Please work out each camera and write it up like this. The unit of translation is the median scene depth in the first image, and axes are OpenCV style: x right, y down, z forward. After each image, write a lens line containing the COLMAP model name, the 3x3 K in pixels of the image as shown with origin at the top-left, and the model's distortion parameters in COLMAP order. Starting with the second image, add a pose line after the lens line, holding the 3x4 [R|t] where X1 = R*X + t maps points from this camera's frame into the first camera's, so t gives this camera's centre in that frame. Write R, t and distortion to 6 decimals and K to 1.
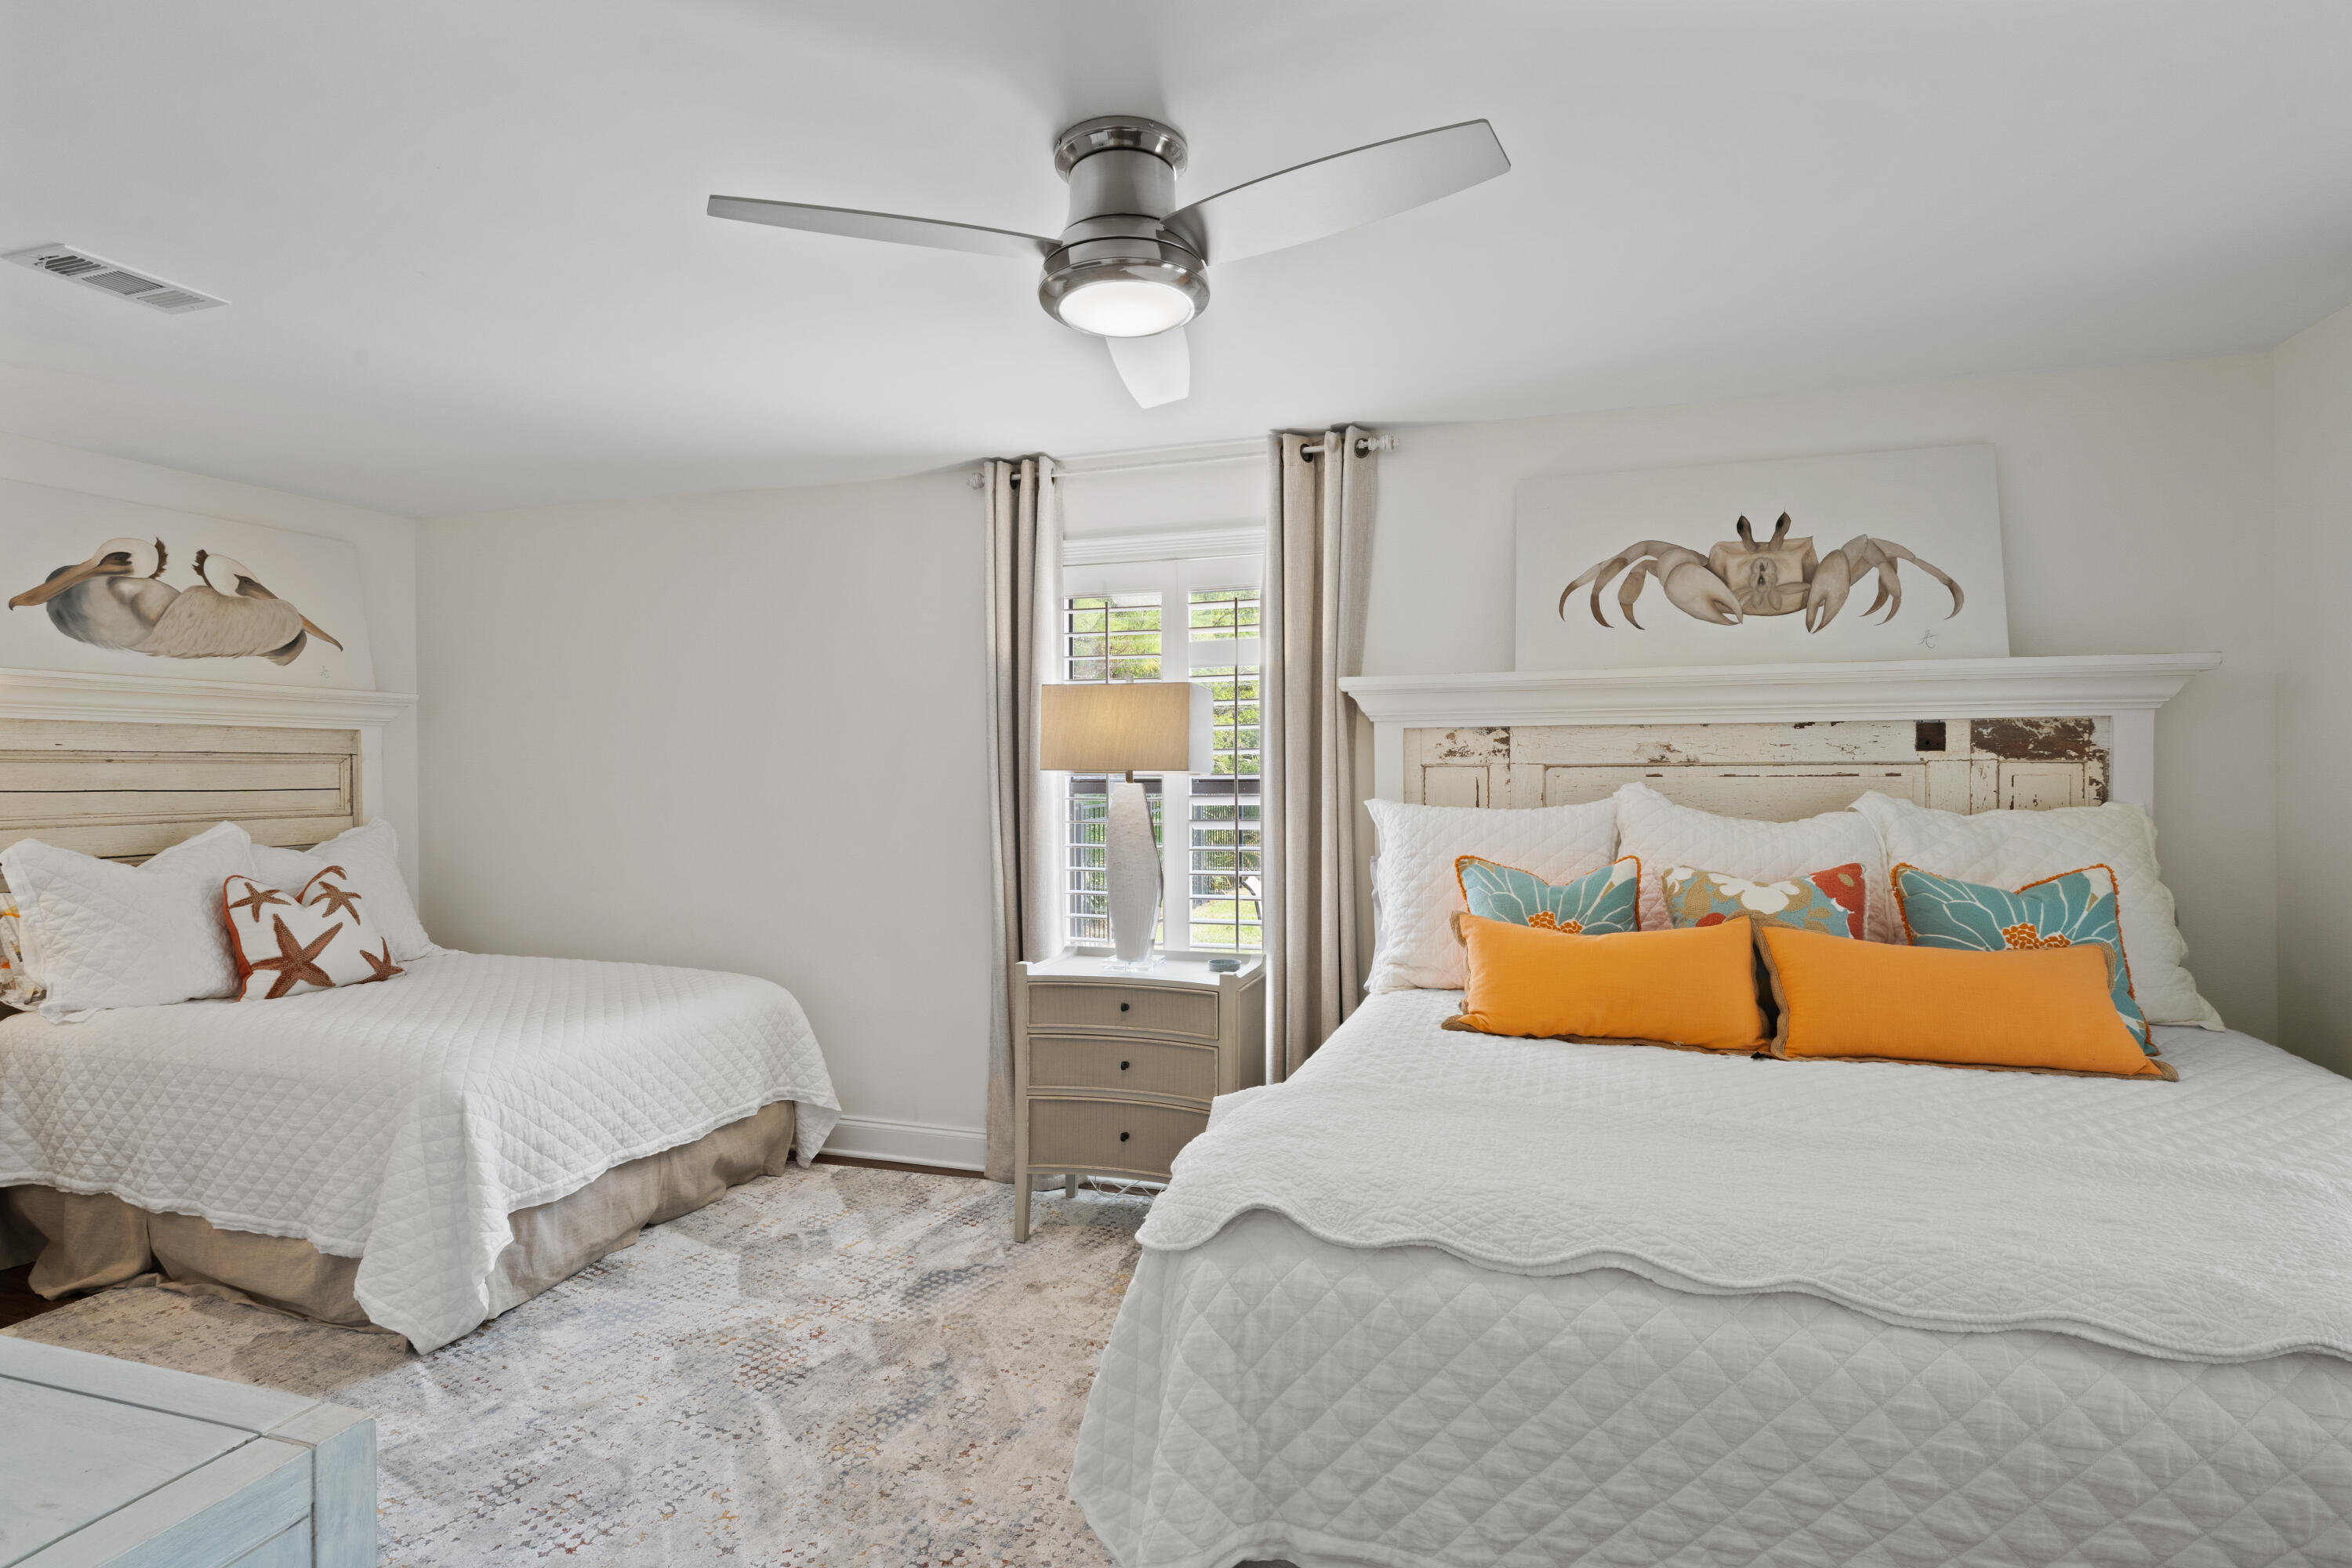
lens RADIAL K [[1199.4, 0, 1180.1], [0, 1199.4, 776.6], [0, 0, 1]] dist [-0.001541, -0.001571]
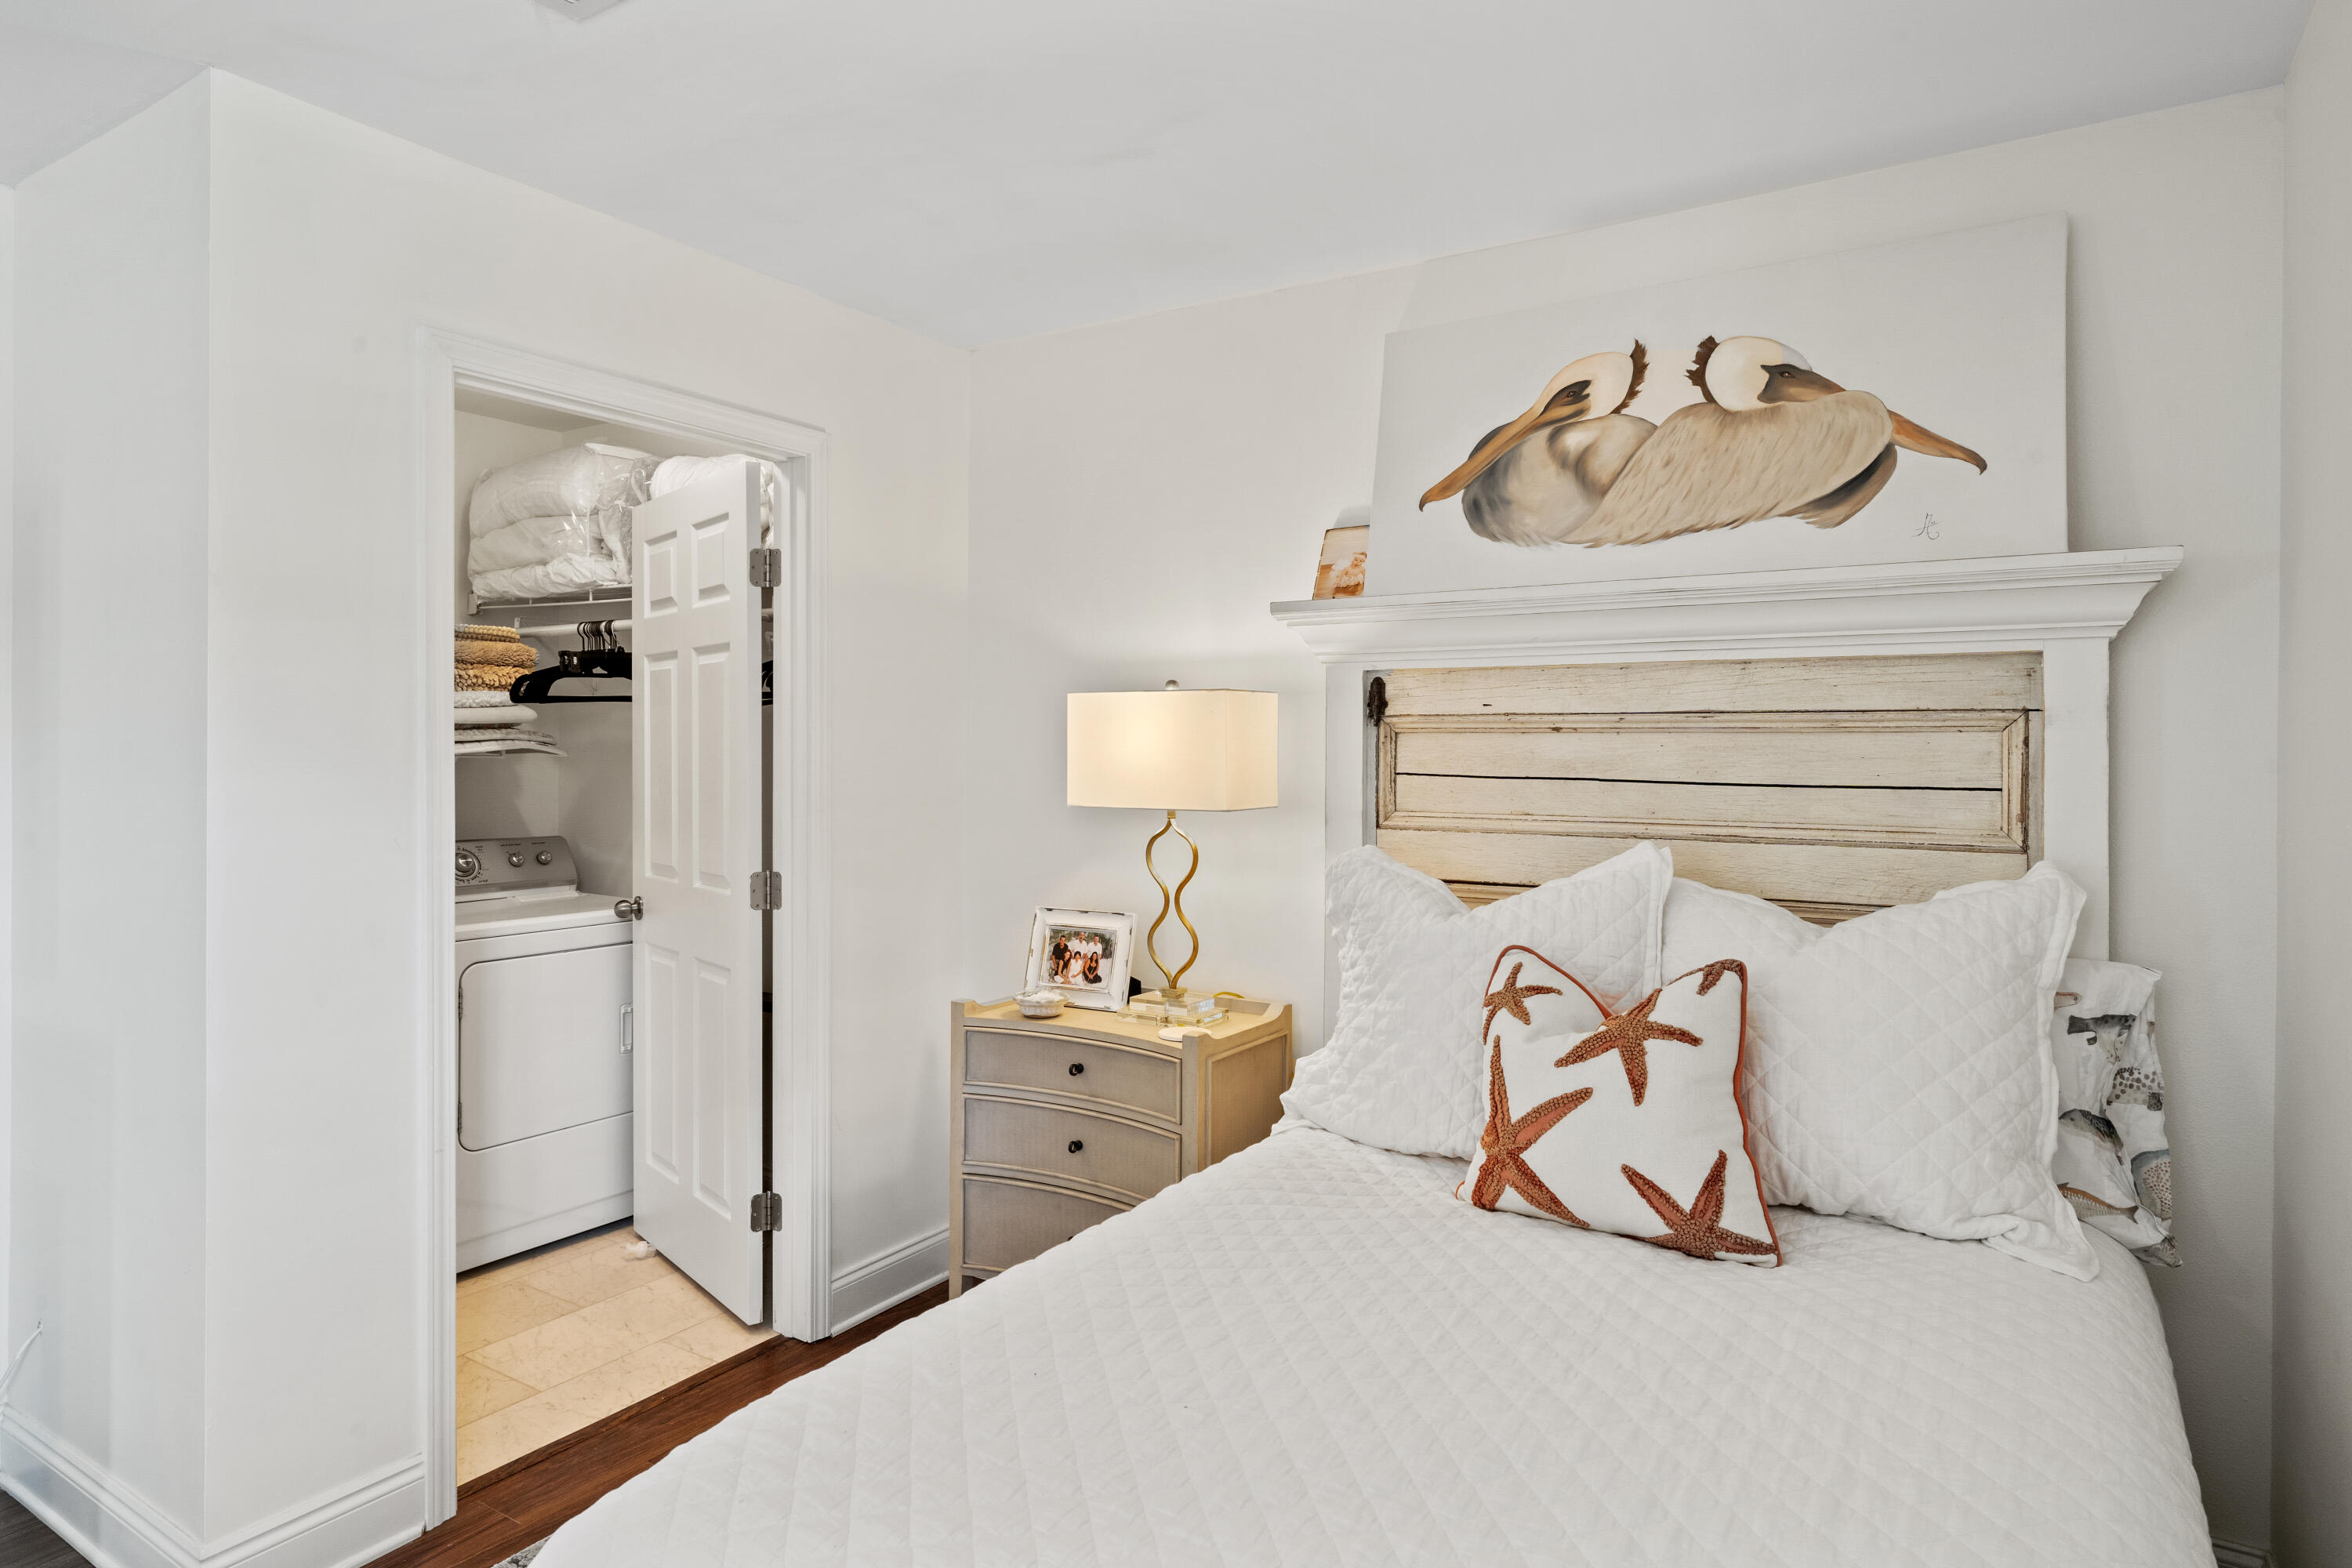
lens RADIAL K [[1332.1, 0, 1191.4], [0, 1332.1, 745.9], [0, 0, 1]] dist [0.003925, 0.000295]
pose [[-0.240503, -0.004576, -0.970638, -0.186049], [-0.012139, 0.999925, -0.001706, -0.001378], [0.970573, 0.011373, -0.240540, 0.960730]]
